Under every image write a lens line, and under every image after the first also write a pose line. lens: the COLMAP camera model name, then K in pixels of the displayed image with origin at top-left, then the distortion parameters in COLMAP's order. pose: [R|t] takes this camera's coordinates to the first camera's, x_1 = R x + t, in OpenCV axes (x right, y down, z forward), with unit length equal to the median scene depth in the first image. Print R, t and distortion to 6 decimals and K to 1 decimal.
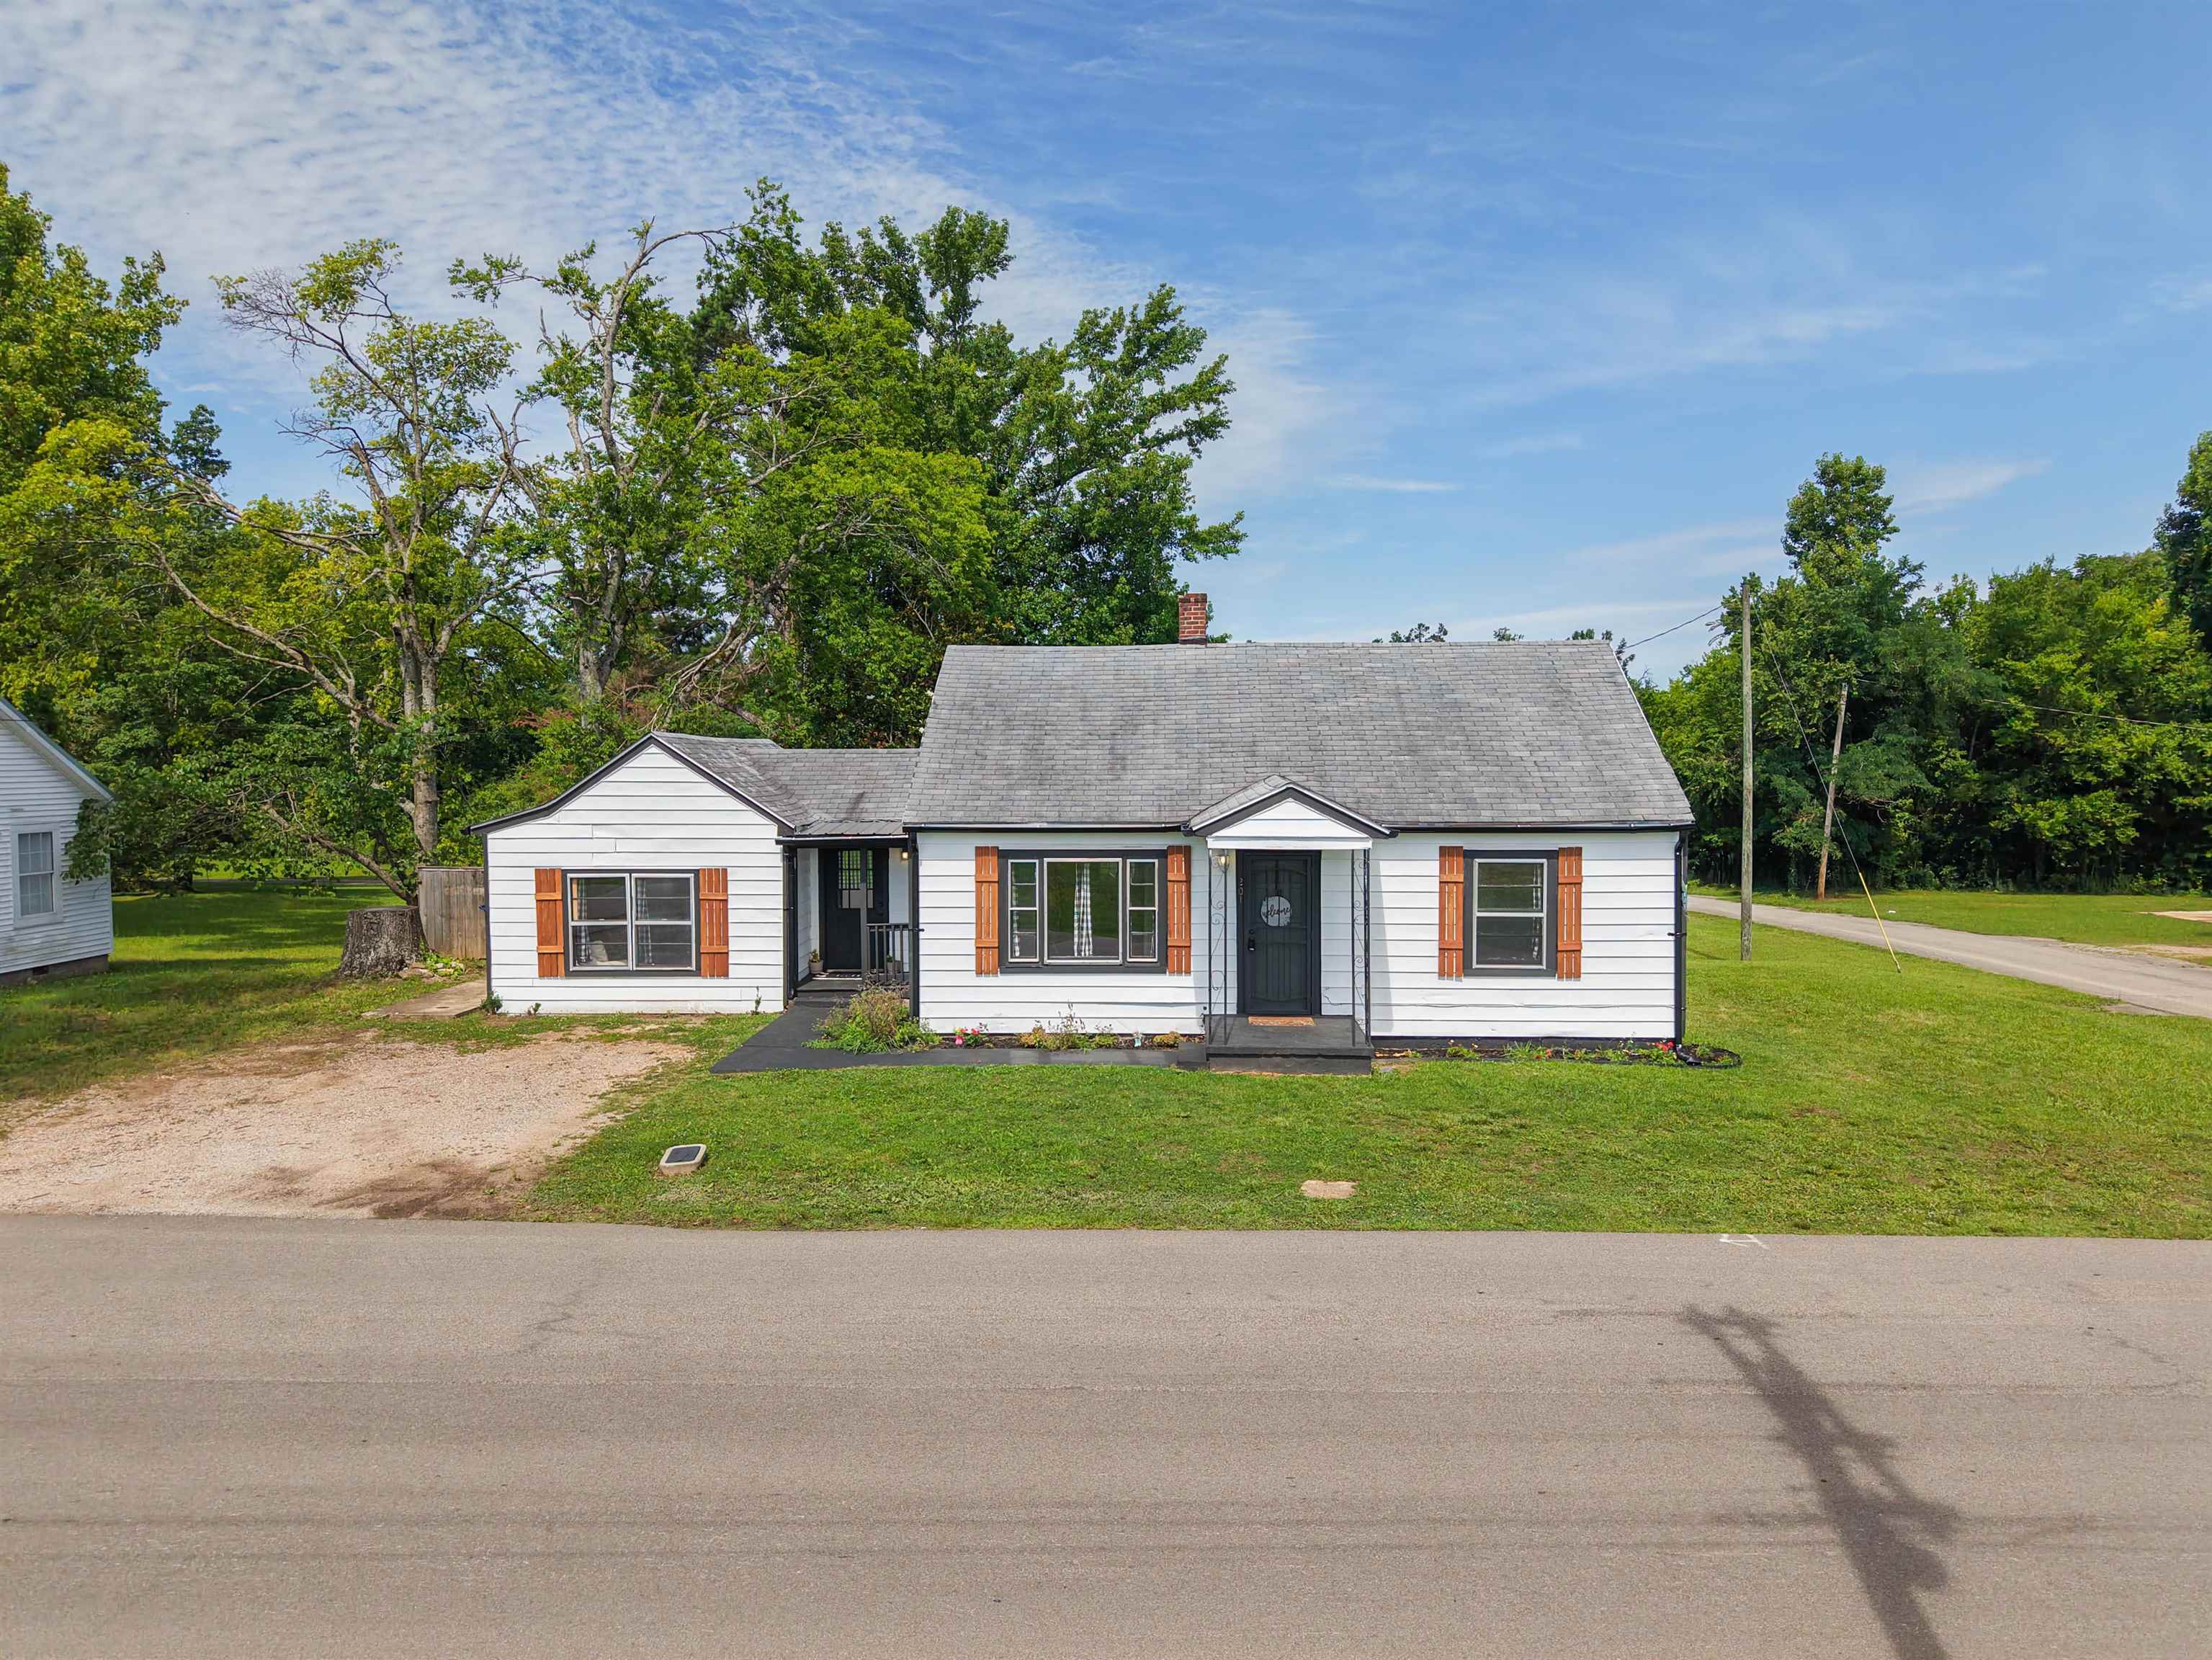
lens RADIAL K [[1480.4, 0, 1106.0], [0, 1480.4, 830.0], [0, 0, 1]] dist [0.039906, -0.039227]
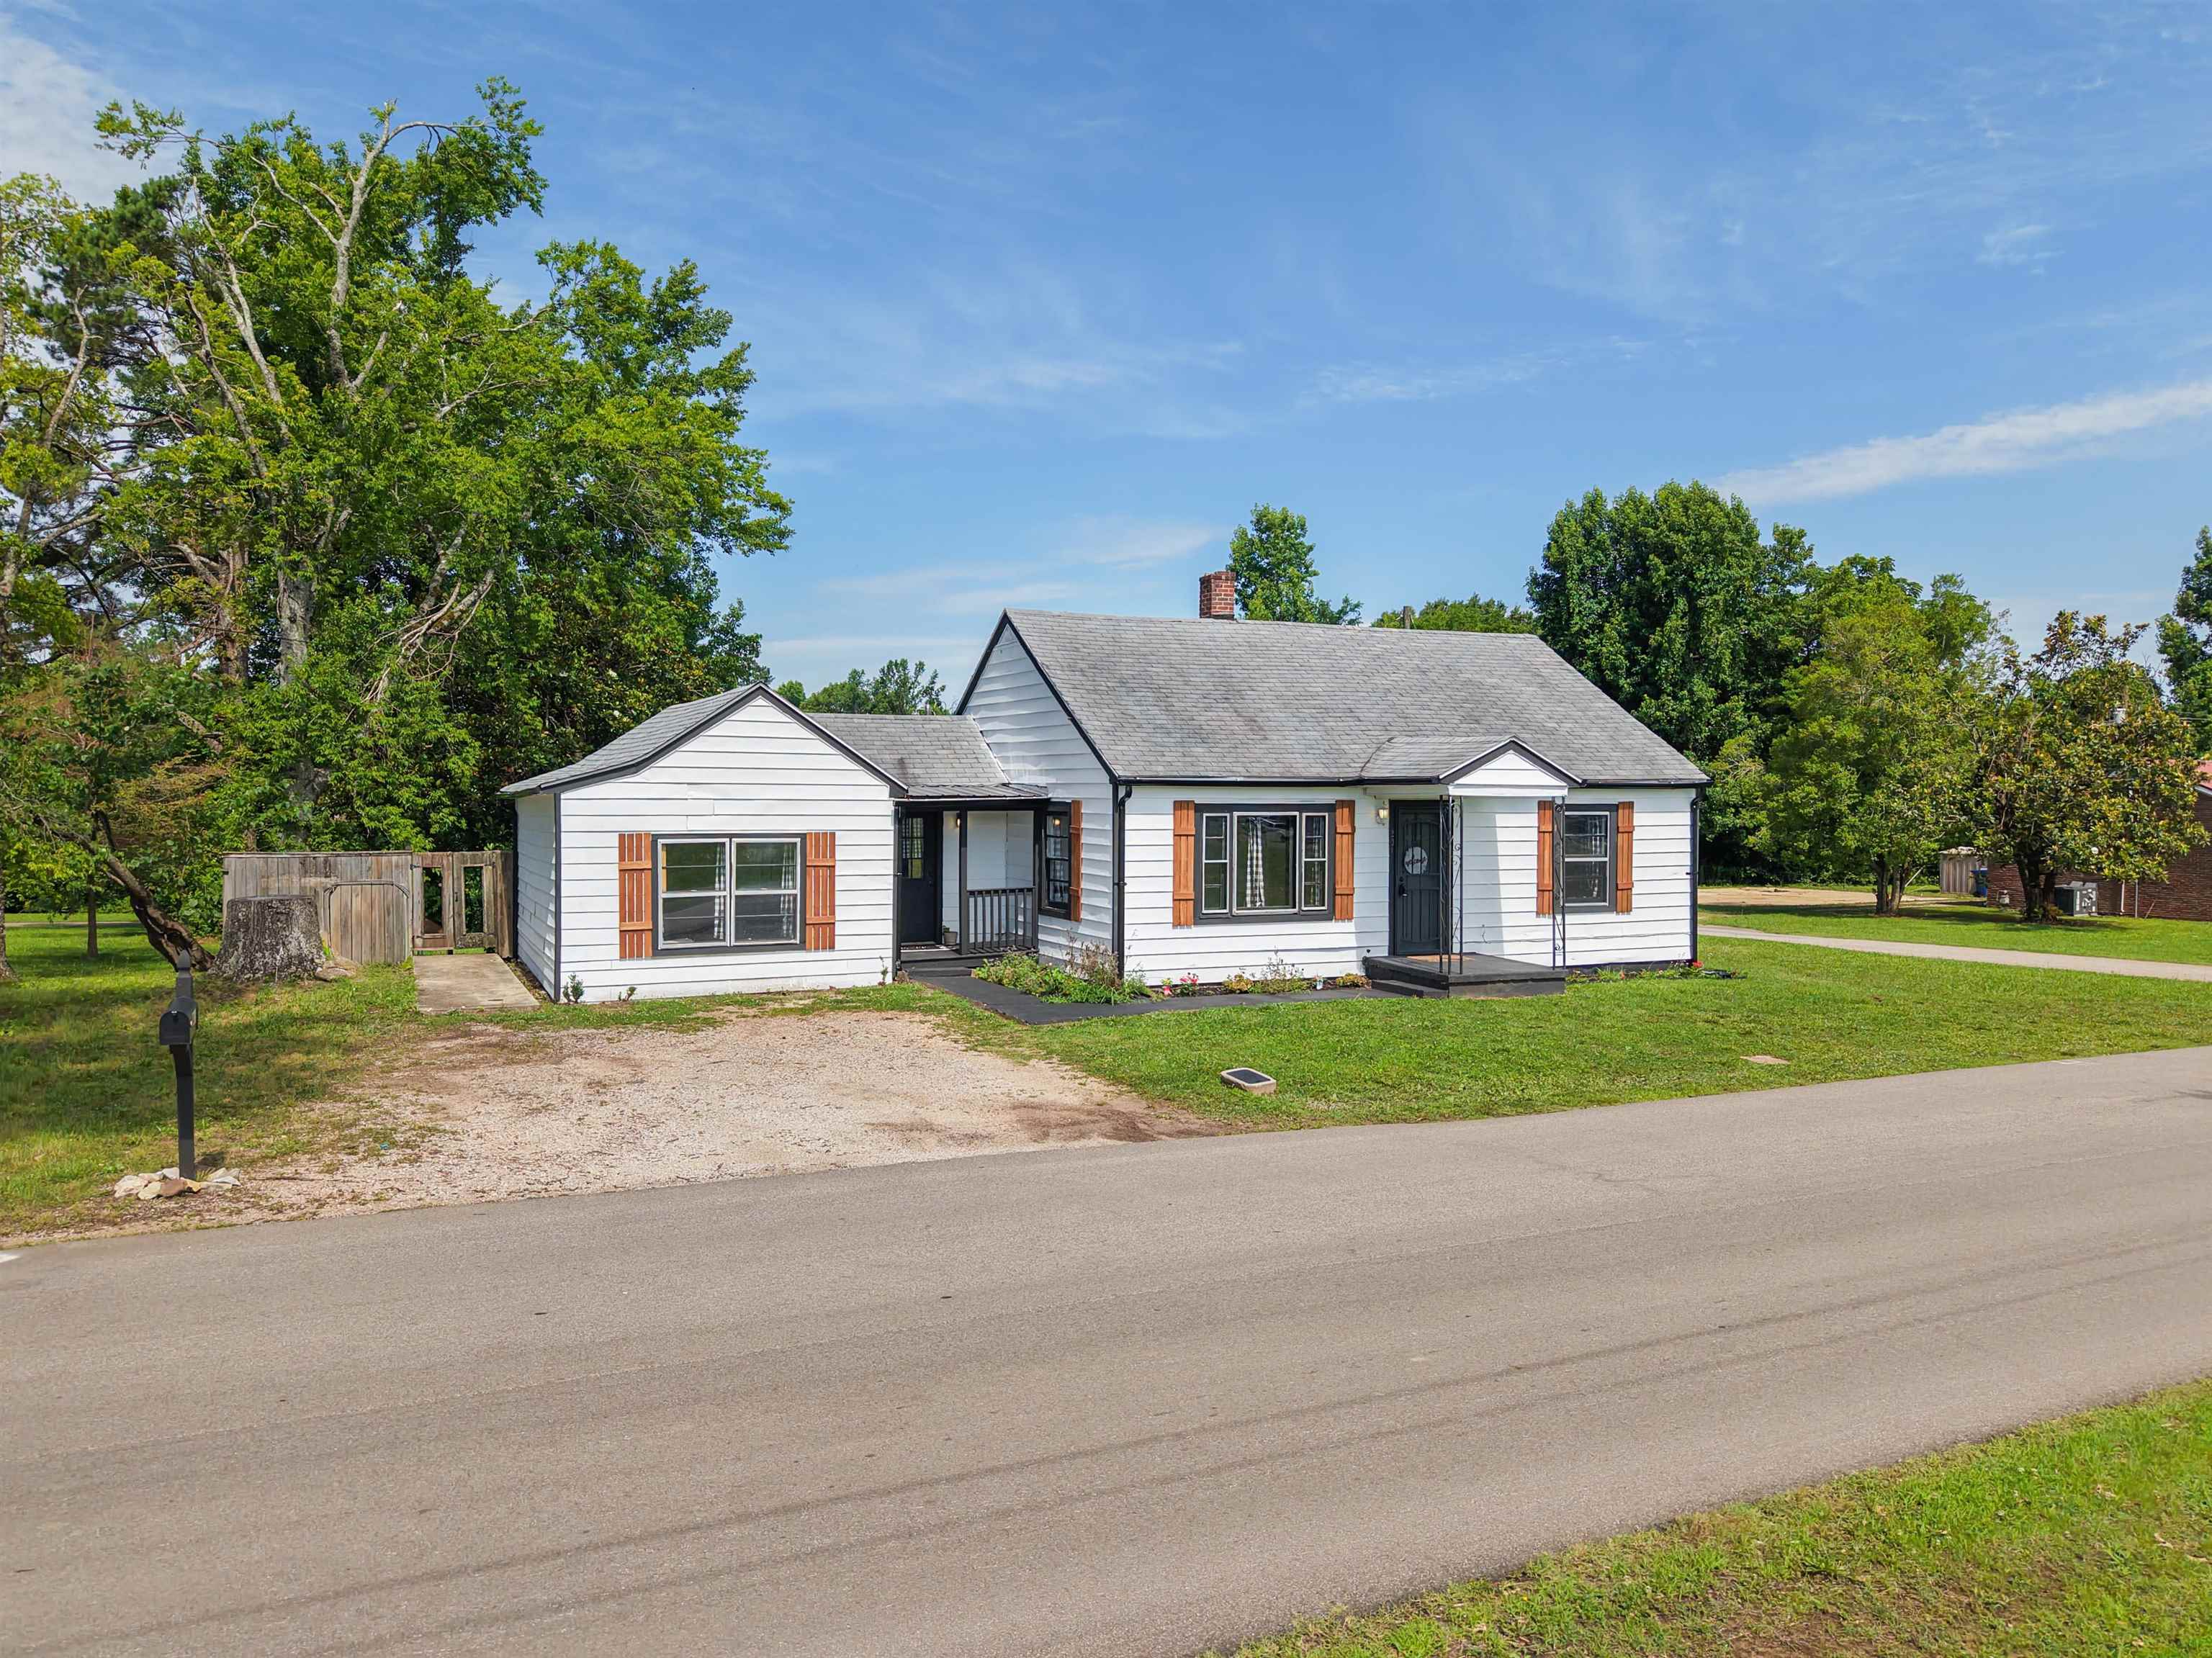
lens RADIAL K [[1522.9, 0, 1109.9], [0, 1522.9, 820.3], [0, 0, 1]] dist [0.030493, -0.032010]
pose [[0.902696, -0.003019, 0.430268, -0.566533], [0.012829, 0.999720, -0.019900, 0.044099], [-0.430088, 0.023484, 0.902482, 0.075538]]
